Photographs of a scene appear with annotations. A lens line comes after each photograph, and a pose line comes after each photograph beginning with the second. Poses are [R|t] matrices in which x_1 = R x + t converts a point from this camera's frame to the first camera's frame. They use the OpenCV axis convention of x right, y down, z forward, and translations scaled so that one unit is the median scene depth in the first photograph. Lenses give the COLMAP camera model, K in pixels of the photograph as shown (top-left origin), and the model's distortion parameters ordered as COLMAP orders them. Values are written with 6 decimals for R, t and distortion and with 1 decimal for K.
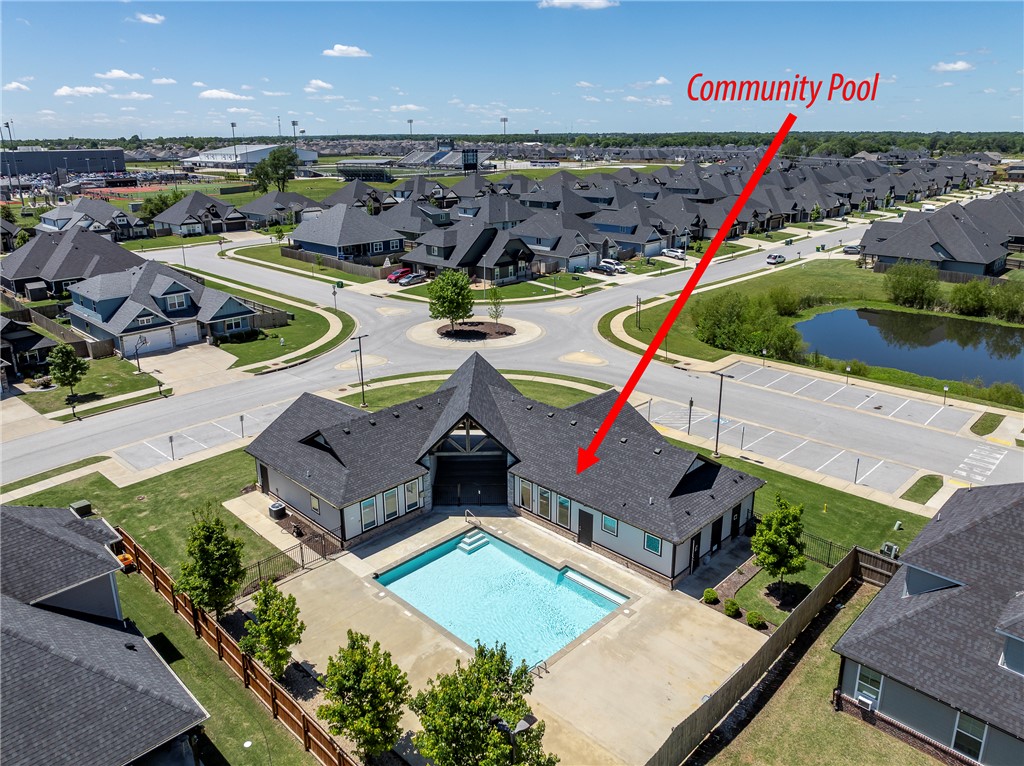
lens RADIAL K [[748.8, 0, 506.5], [0, 748.8, 385.7], [0, 0, 1]] dist [-0.010027, -0.005597]
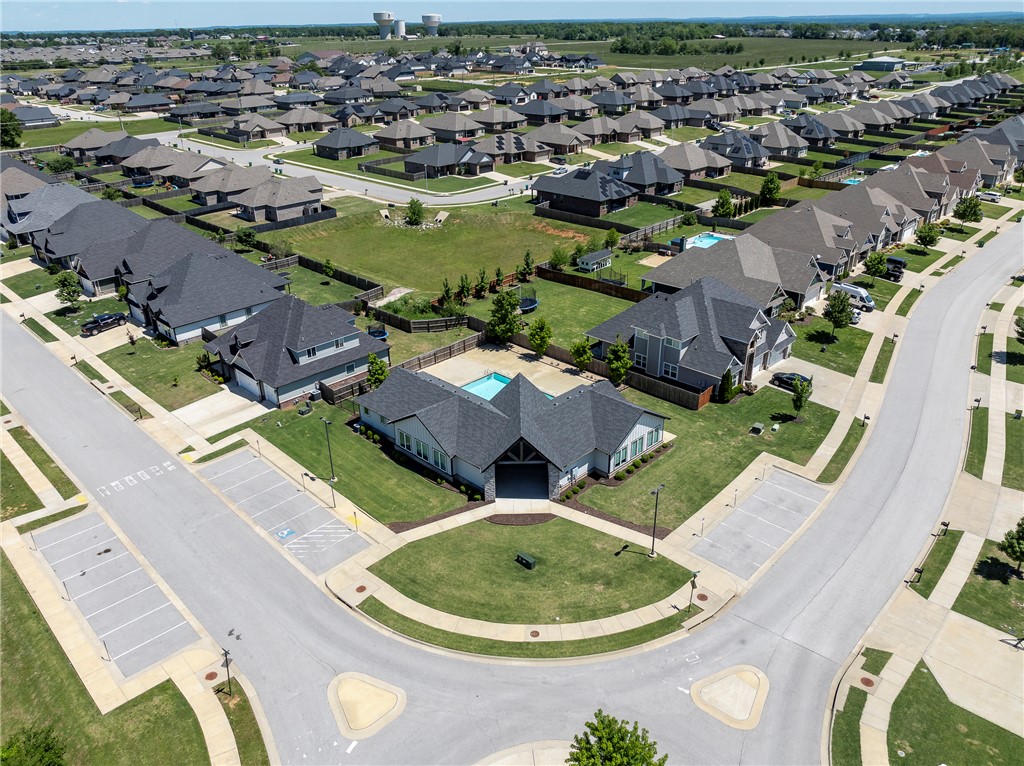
lens RADIAL K [[748.8, 0, 506.5], [0, 748.8, 385.7], [0, 0, 1]] dist [-0.010027, -0.005597]
pose [[-0.999711, 0.022439, 0.008600, -0.025472], [0.022061, 0.715118, 0.698656, -0.729750], [0.009527, 0.698644, -0.715406, 1.446449]]
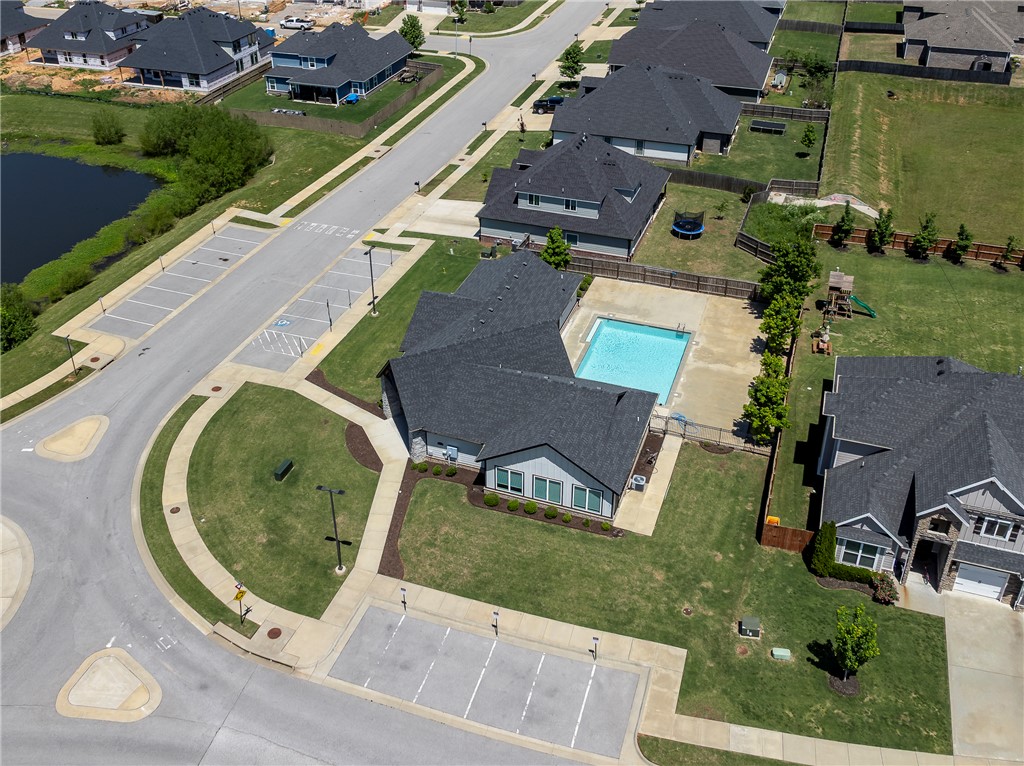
lens RADIAL K [[864.2, 0, 483.9], [0, 864.2, 381.5], [0, 0, 1]] dist [-0.005822, -0.008891]
pose [[-0.415926, -0.518983, 0.746768, -0.727134], [0.303622, 0.694798, 0.651973, -0.557439], [-0.857216, 0.497908, -0.131410, 0.869215]]
